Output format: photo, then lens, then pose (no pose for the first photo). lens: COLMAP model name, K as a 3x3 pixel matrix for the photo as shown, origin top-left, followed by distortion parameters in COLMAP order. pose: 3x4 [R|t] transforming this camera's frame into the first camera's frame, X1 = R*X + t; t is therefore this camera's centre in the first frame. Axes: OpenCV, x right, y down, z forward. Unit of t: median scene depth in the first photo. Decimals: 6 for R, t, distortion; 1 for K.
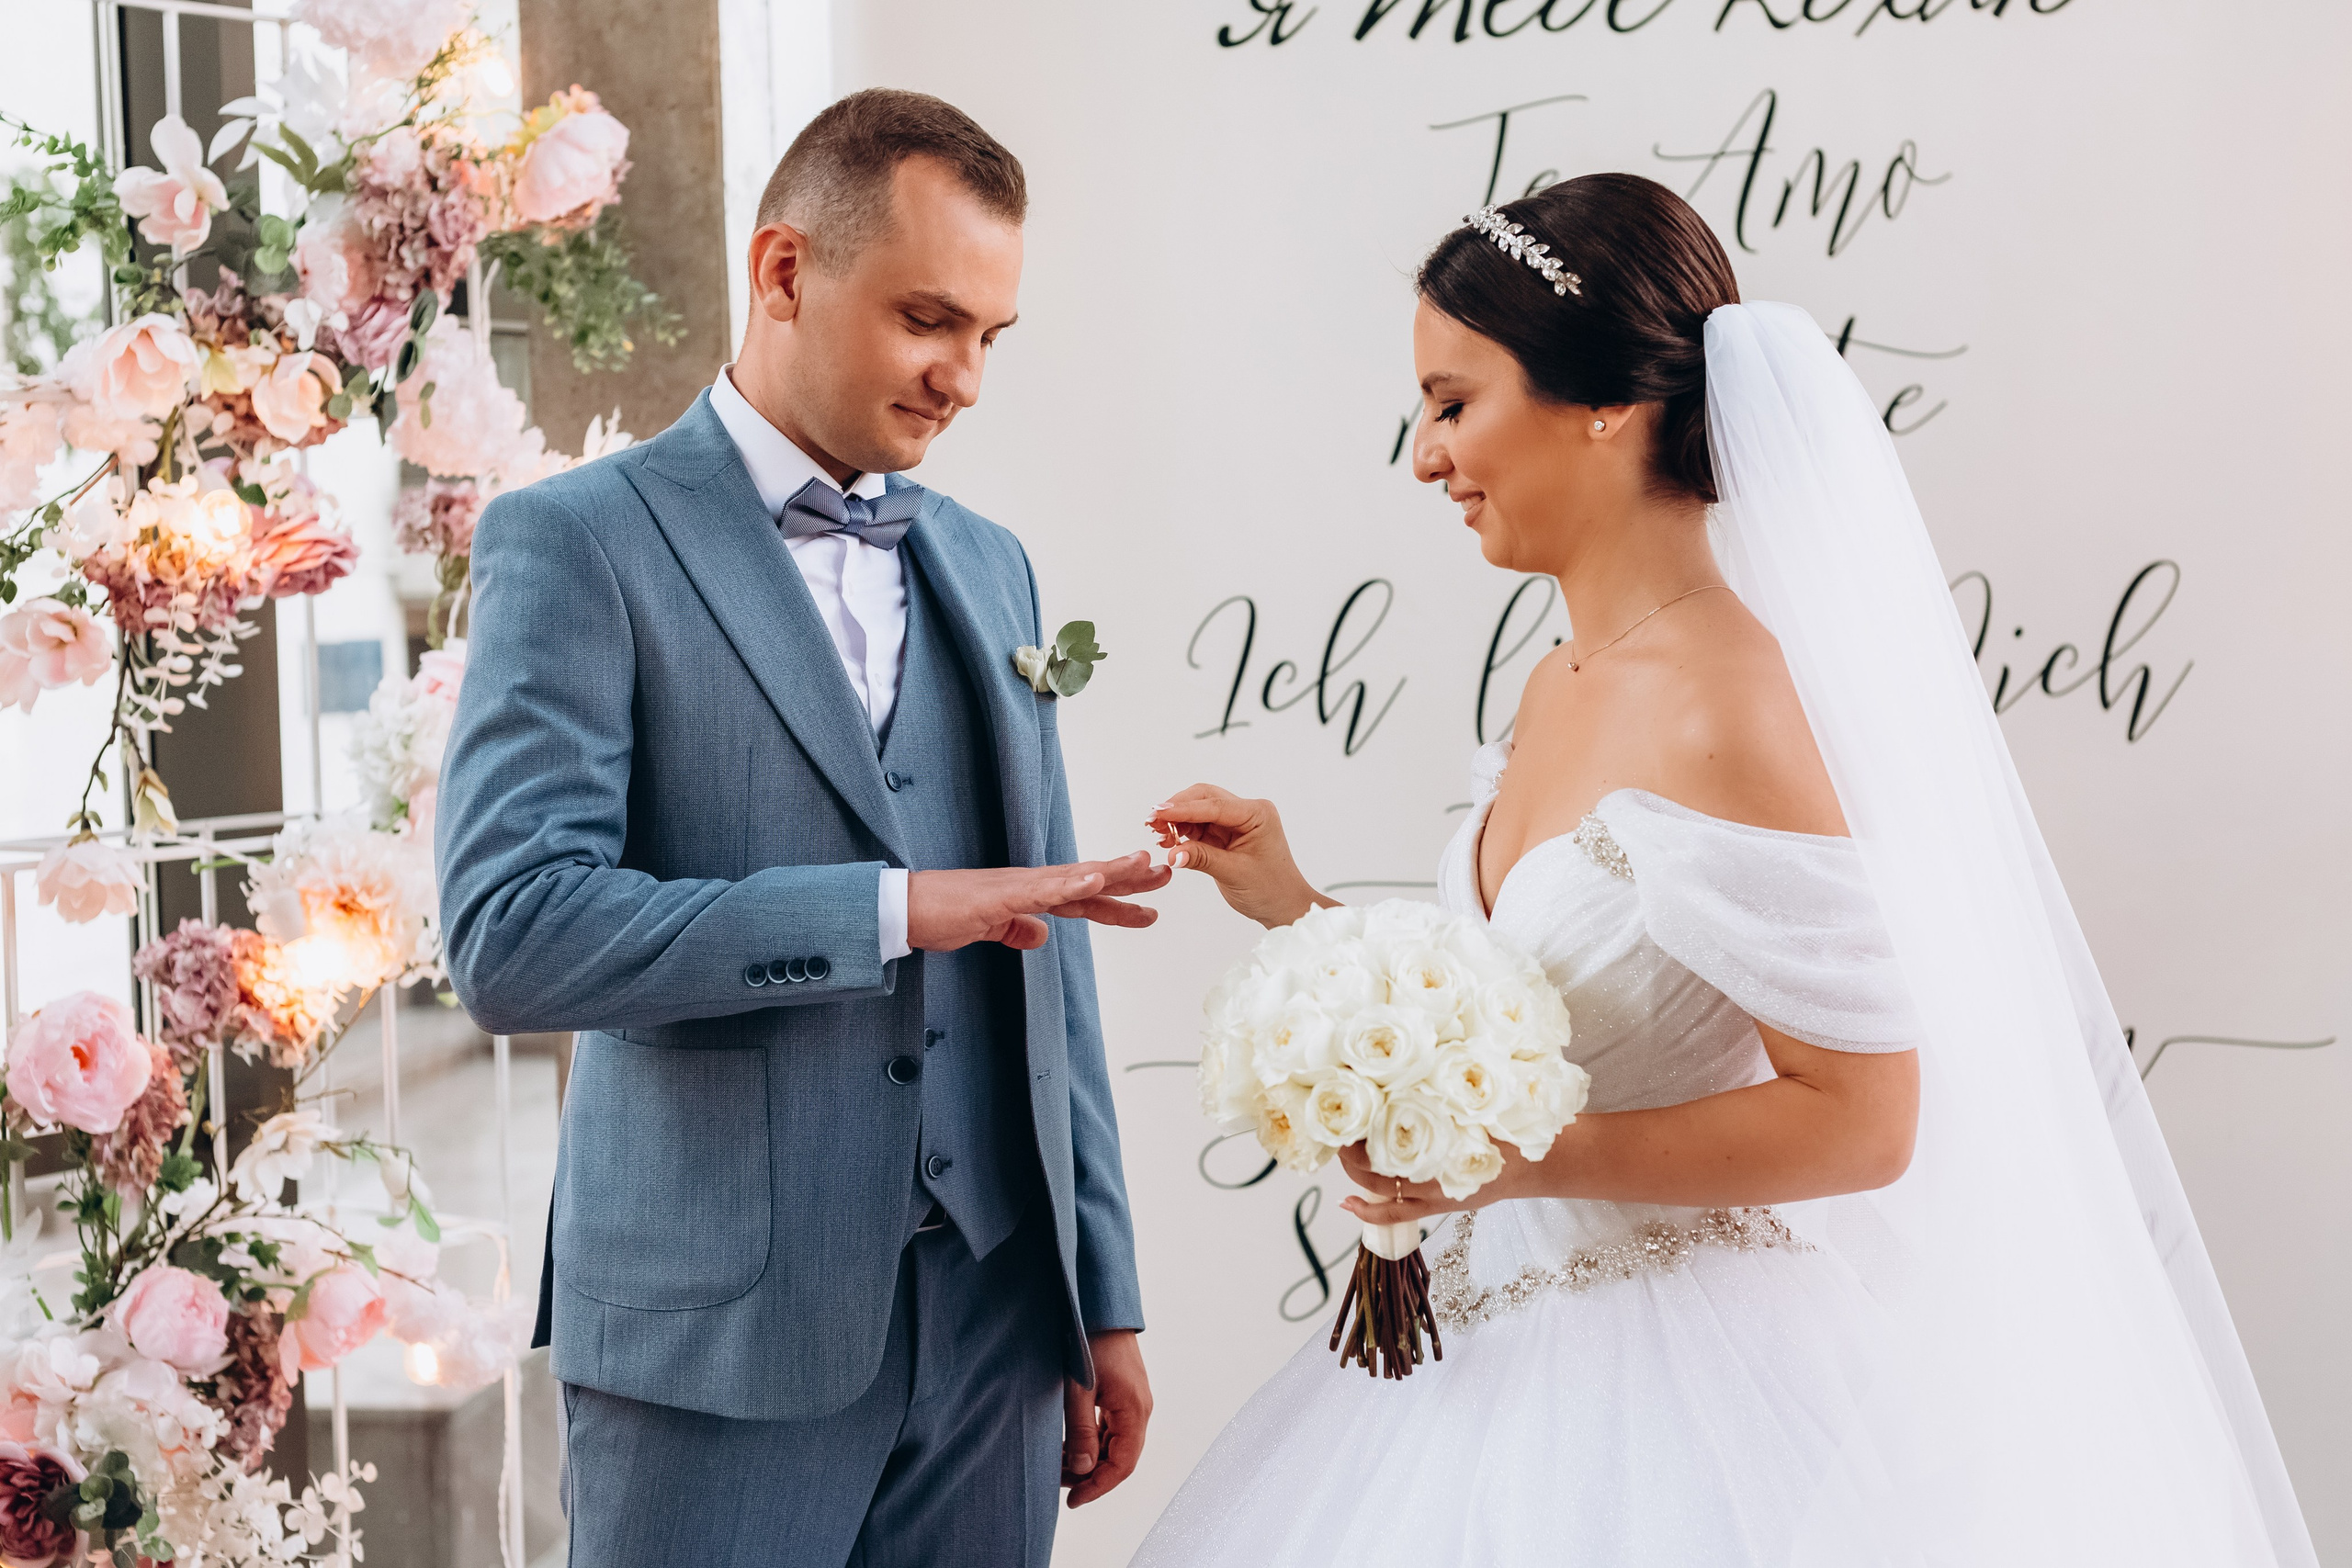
lens RADIAL K [[3244.4, 0, 1172.8], [0, 3244.4, 789.1], [0, 0, 1]] dist [-0.010488, 0.059853]
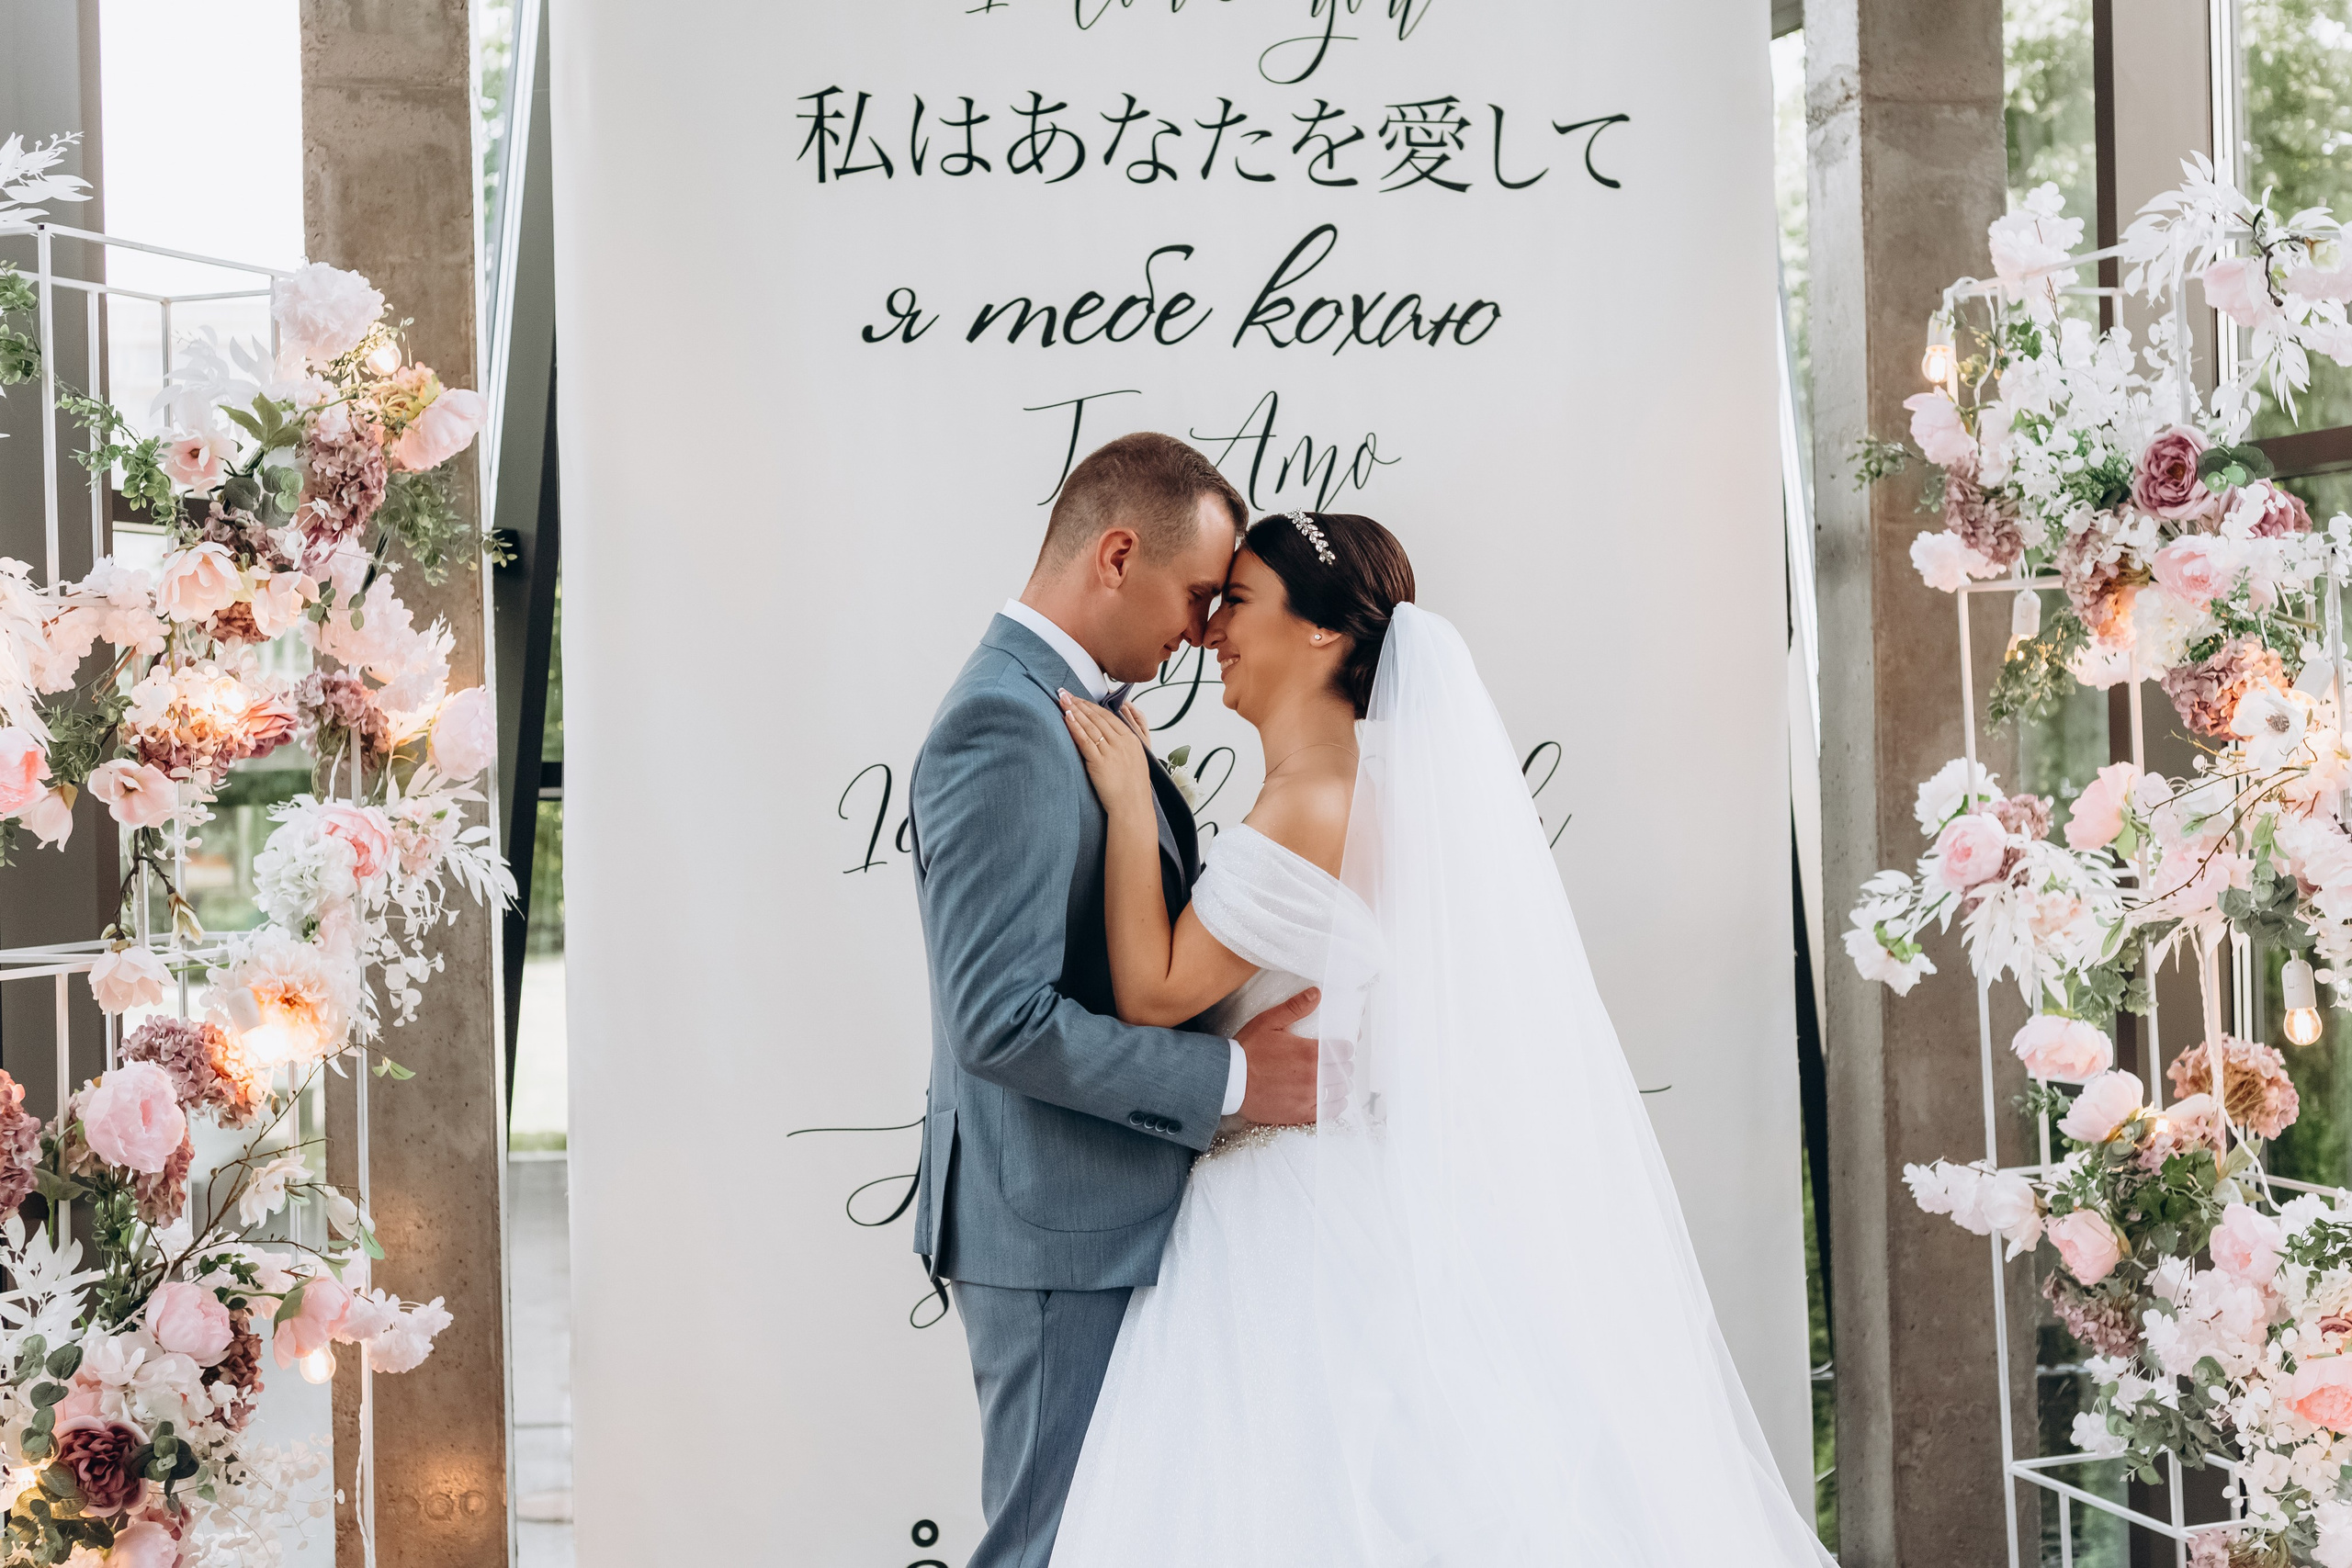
lens RADIAL K [[3200.0, 0, 1169.9], [0, 3200.0, 768.1], [0, 0, 1]] dist [-0.009886, 0.084700]
pose [[0.961622, 0.004925, 0.274334, -0.271122], [0.011526, 0.998231, -0.058321, 0.022499], [-0.274136, 0.059245, 0.959864, -0.315890]]
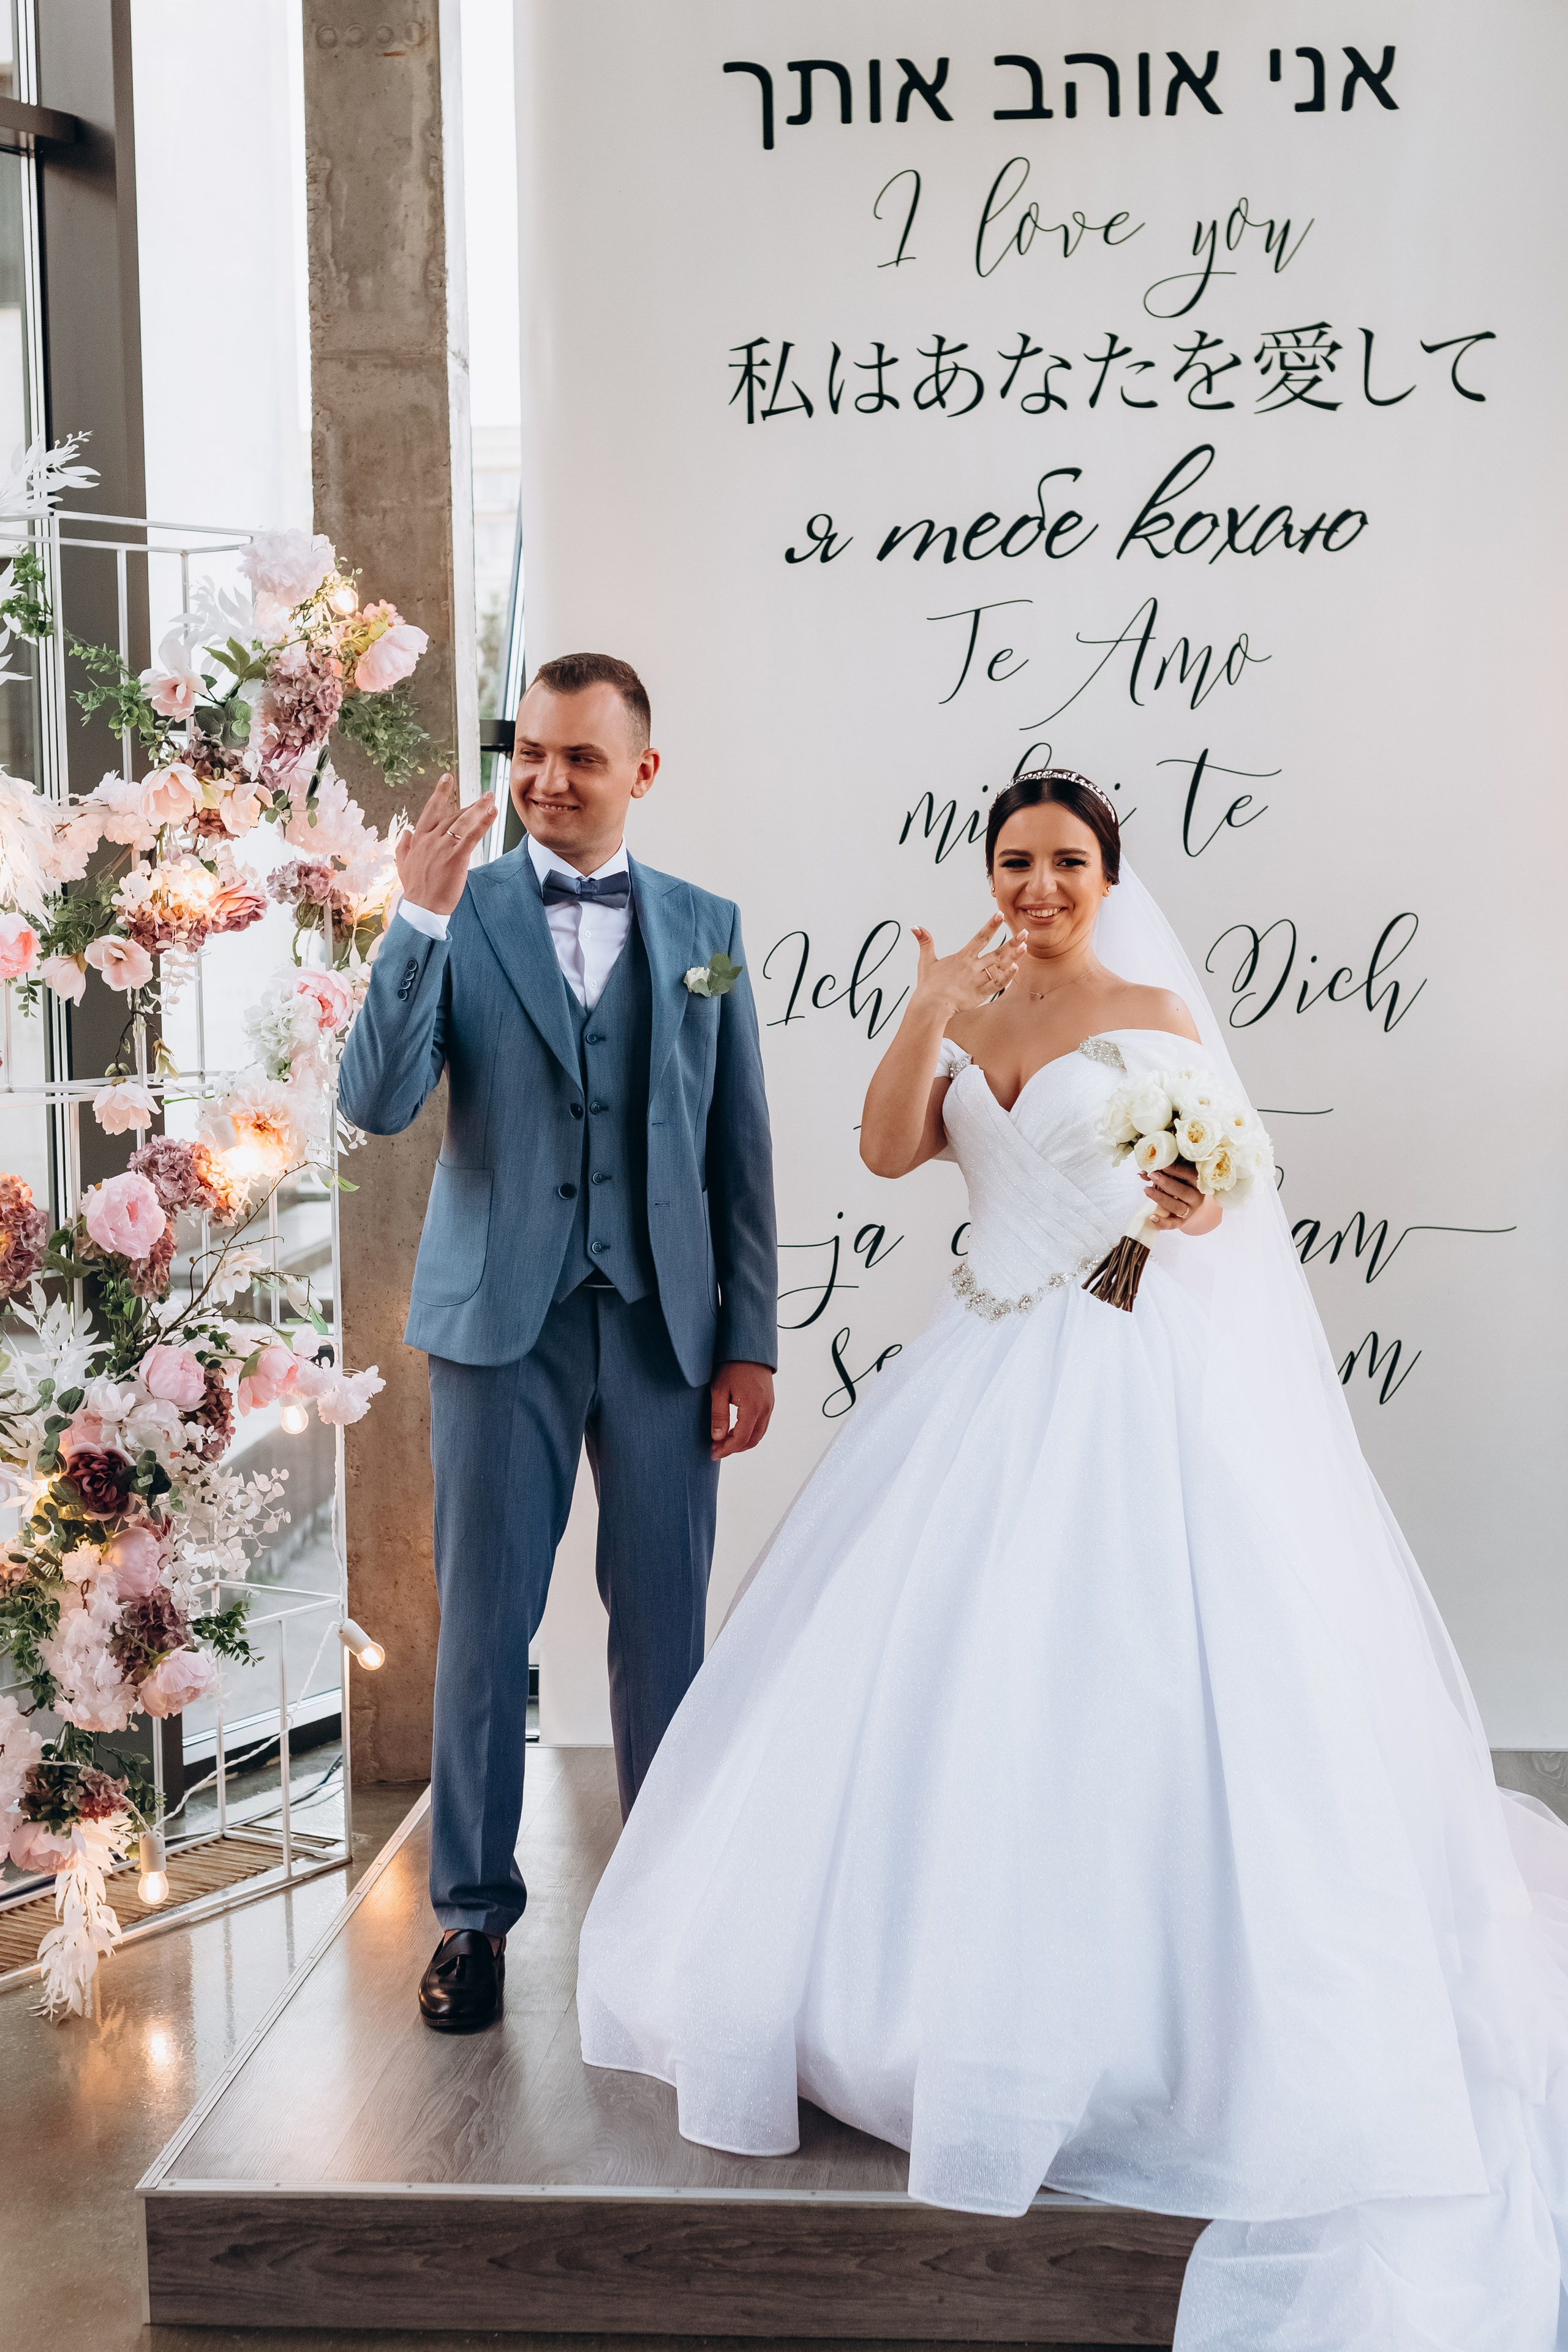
lens RADIAL K [[3326.9, 0, 740.8], [0, 3326.9, 1134.0], [0, 0, 1]] dist [-0.018116, 0.118310]
pose [[0.998695, 0.004142, 0.050902, -0.103448], [-0.004743, 0.999920, 0.011703, 0.019839], [-0.050850, -0.011929, 0.998635, -0.654402]]
